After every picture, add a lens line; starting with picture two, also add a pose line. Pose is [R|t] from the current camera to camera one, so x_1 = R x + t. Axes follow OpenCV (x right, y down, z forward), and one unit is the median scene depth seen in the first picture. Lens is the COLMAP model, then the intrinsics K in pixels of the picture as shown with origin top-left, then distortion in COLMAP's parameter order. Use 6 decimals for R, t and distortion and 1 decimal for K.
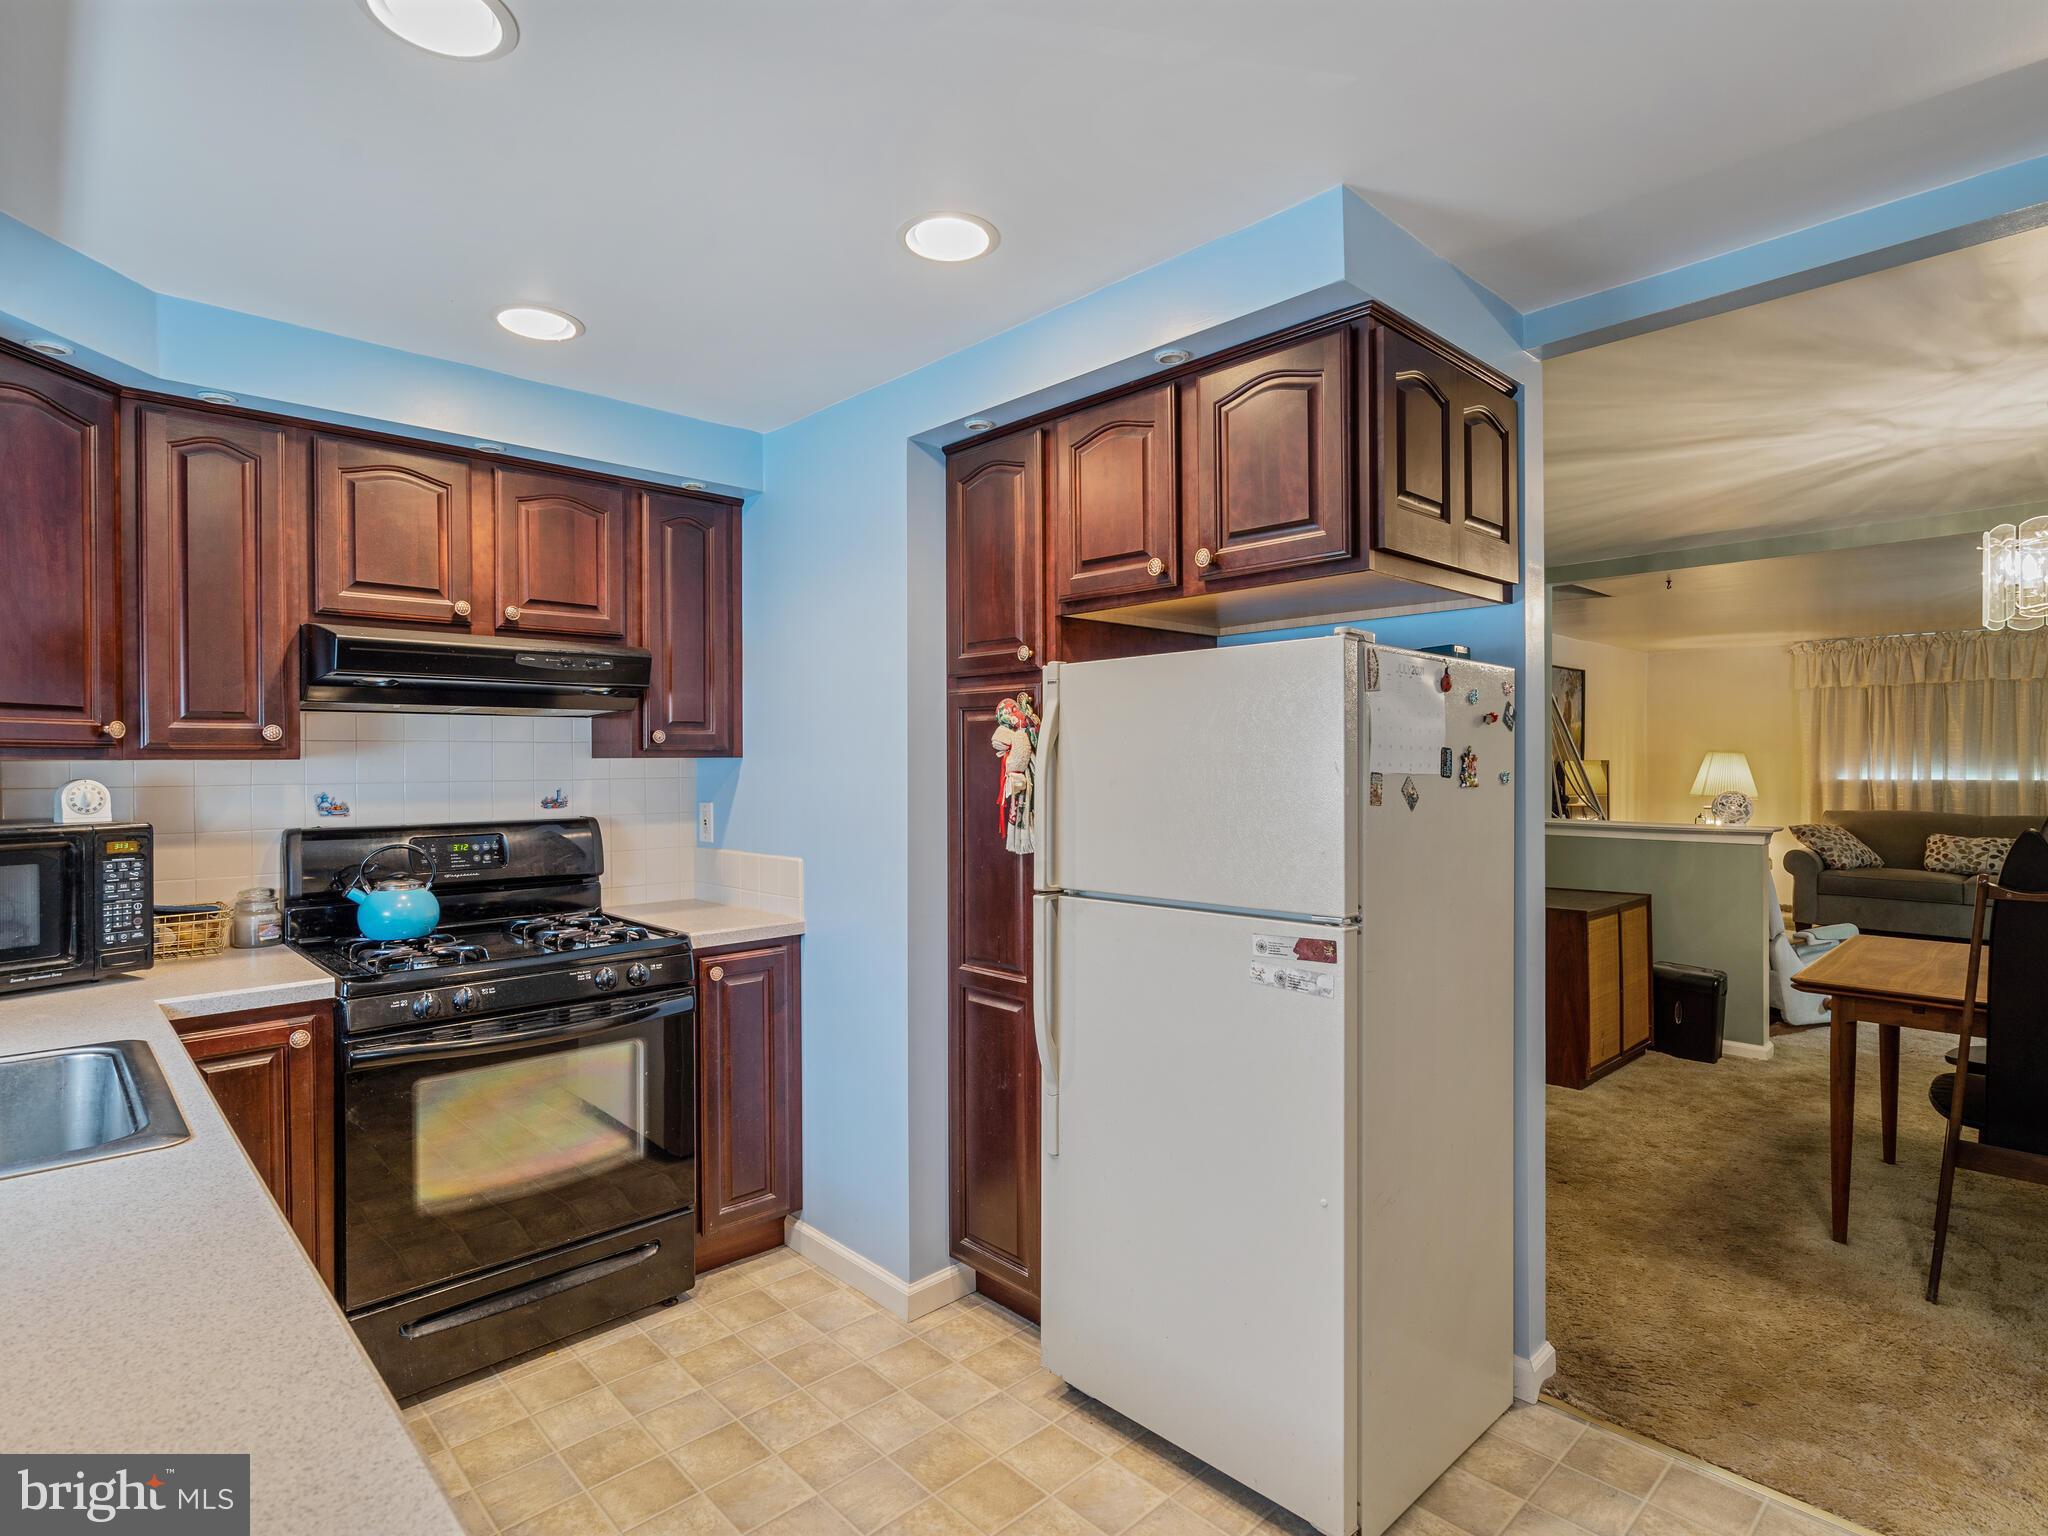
lens RADIAL K [[1057.2, 0, 1026.0], [0, 1057.2, 764.7], [0, 0, 1]] dist [-0.000394, -0.000375]
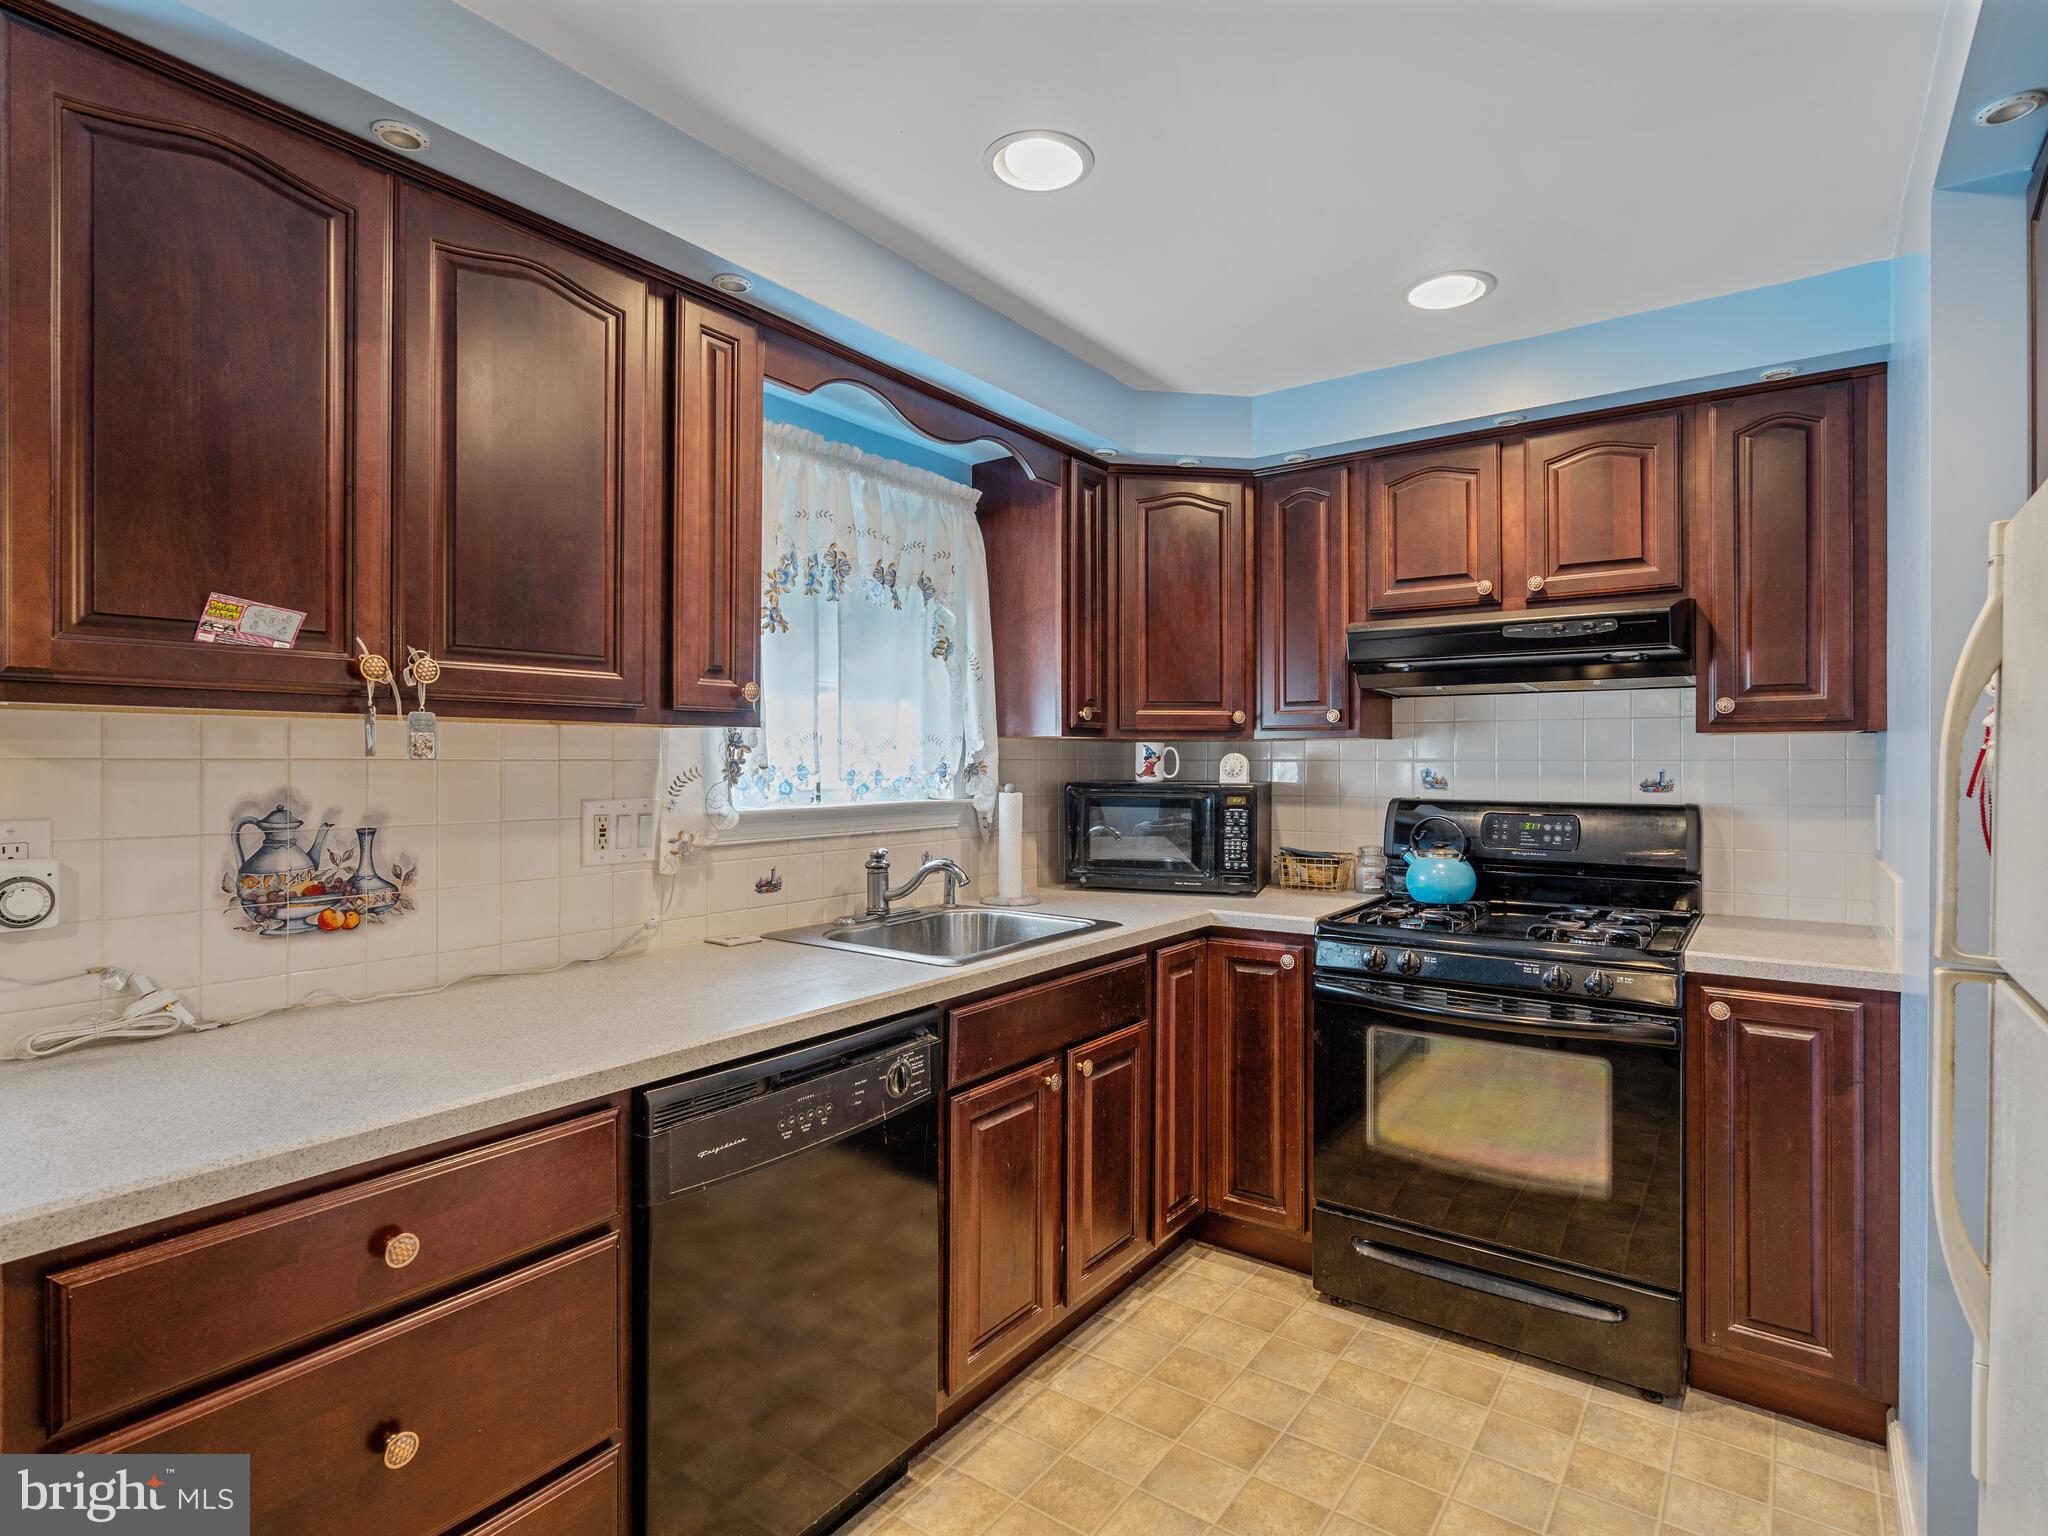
lens RADIAL K [[1044.1, 0, 1030.4], [0, 1044.1, 759.6], [0, 0, 1]] dist [-0.016412, 0.010010]
pose [[0.188021, 0.004802, -0.982153, 0.366581], [-0.005576, 0.999977, 0.003822, 0.015882], [0.982149, 0.004758, 0.188044, 0.382889]]
